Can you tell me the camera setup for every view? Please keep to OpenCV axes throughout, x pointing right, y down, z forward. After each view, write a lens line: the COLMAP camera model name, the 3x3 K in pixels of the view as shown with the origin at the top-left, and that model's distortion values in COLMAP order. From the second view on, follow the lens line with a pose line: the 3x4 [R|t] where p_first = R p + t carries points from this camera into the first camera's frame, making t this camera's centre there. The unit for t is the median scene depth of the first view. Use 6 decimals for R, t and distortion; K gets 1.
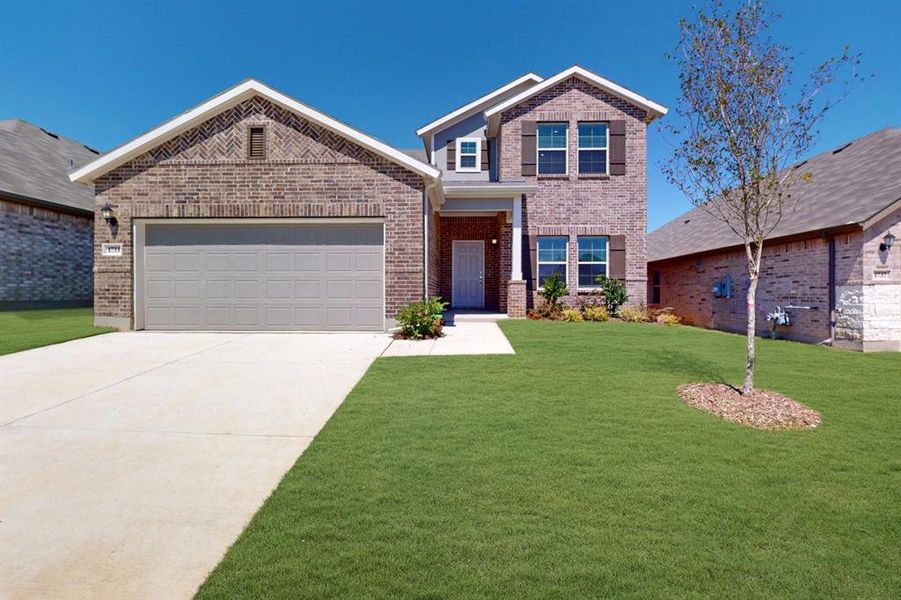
lens RADIAL K [[391.2, 0, 450.5], [0, 391.2, 300.0], [0, 0, 1]] dist [0.001405, 0.000620]
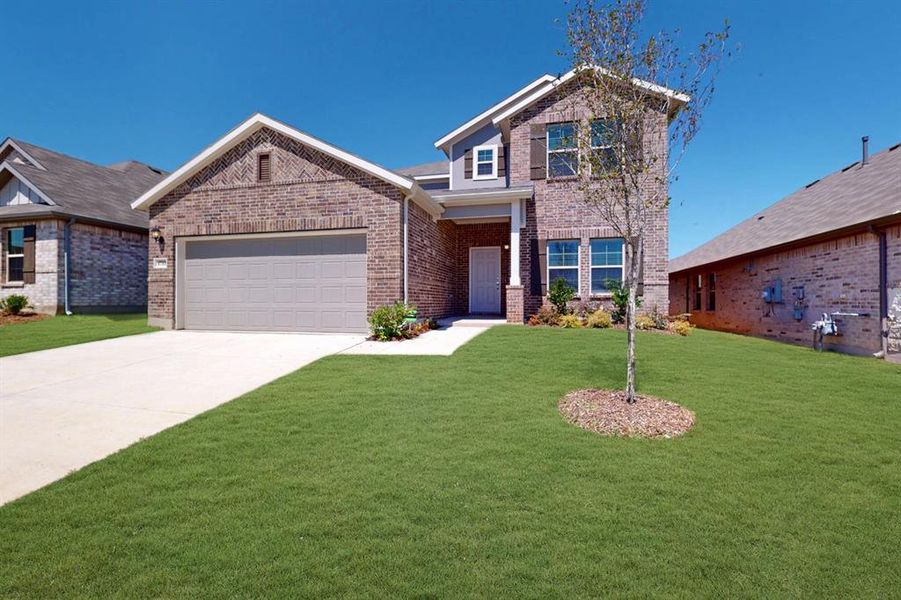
lens RADIAL K [[391.2, 0, 450.5], [0, 391.2, 300.0], [0, 0, 1]] dist [0.001405, 0.000620]
pose [[0.978866, -0.001786, -0.204495, 0.245547], [-0.002141, 0.999818, -0.018979, 0.006669], [0.204492, 0.019015, 0.978684, -0.004505]]
